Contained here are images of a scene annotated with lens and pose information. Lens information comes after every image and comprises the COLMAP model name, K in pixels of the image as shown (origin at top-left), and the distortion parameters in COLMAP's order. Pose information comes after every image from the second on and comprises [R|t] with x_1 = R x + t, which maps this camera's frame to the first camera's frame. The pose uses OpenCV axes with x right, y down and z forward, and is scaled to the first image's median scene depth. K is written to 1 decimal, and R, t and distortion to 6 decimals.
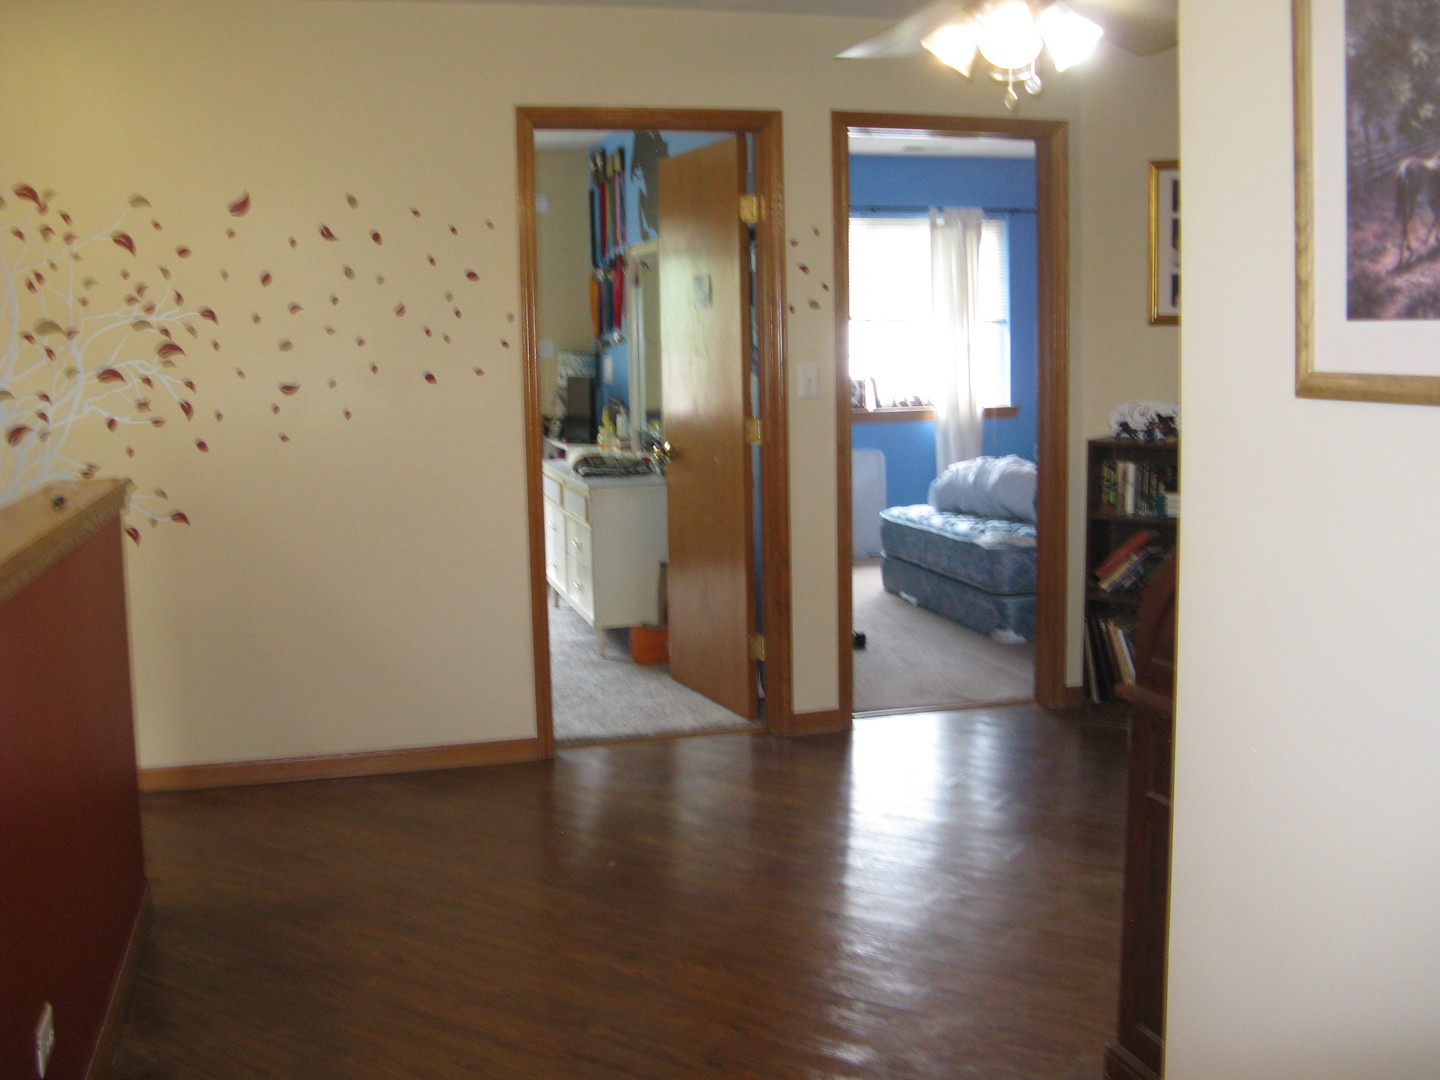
lens RADIAL K [[1588.7, 0, 720.0], [0, 1588.7, 540.0], [0, 0, 1]] dist [0.001326, 0.010019]
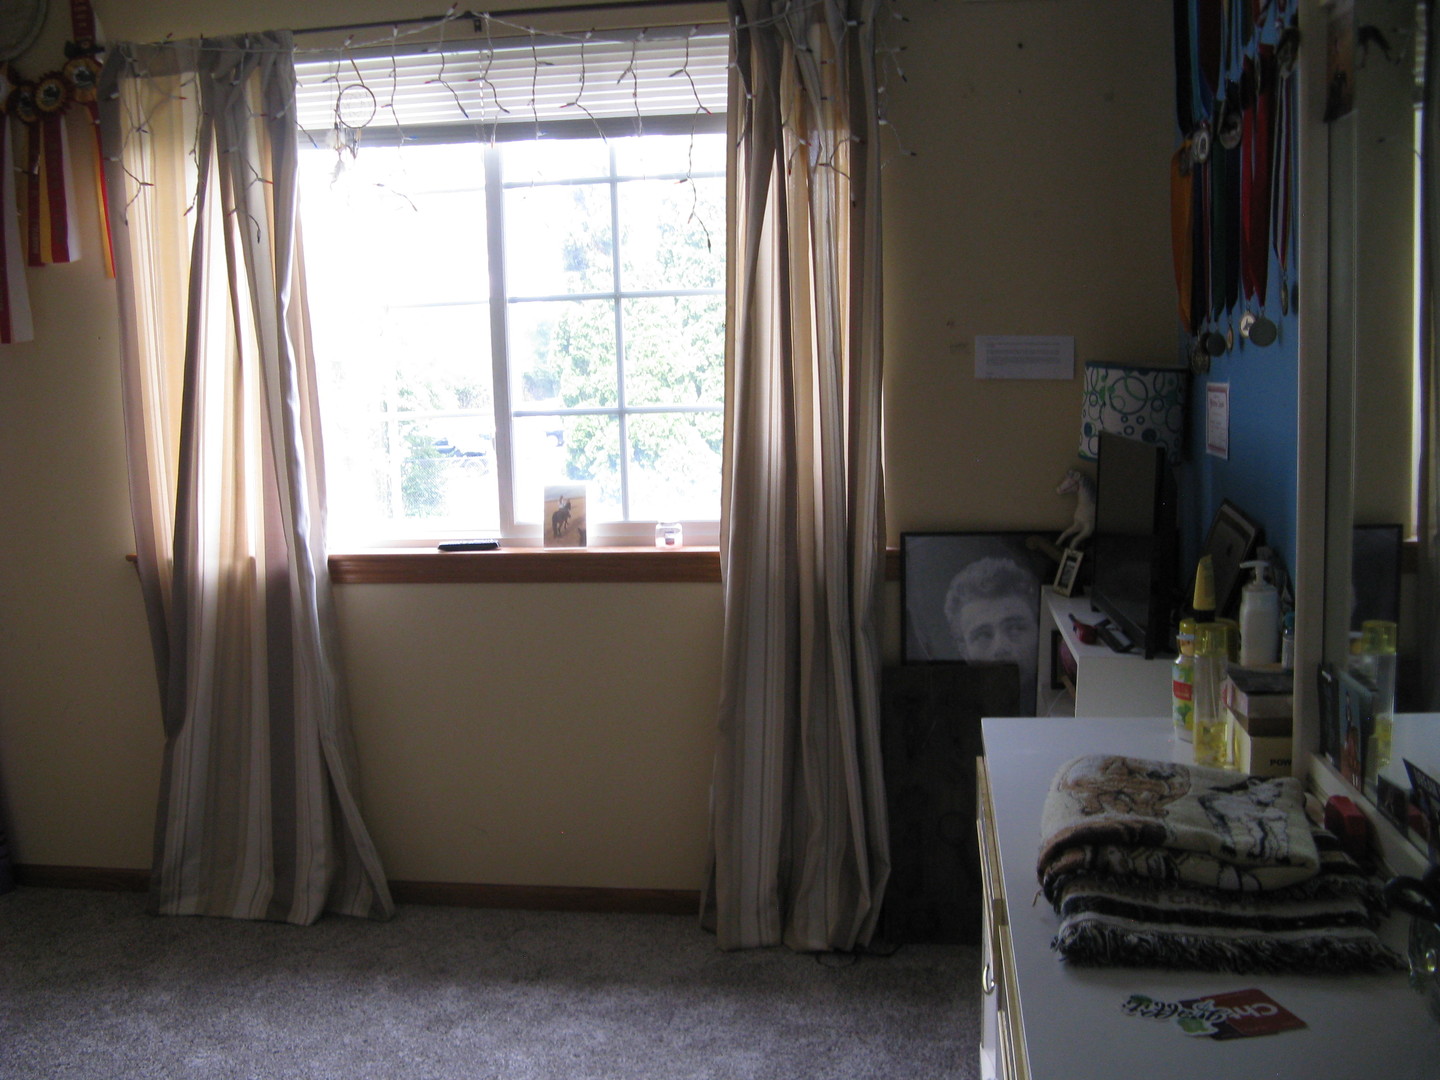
lens RADIAL K [[1455.6, 0, 720.0], [0, 1455.6, 540.0], [0, 0, 1]] dist [-0.107126, -0.006009]
pose [[0.920077, 0.041046, -0.389582, -0.047142], [-0.036660, 0.999153, 0.018688, -0.083353], [0.390019, -0.002913, 0.920802, 0.673220]]
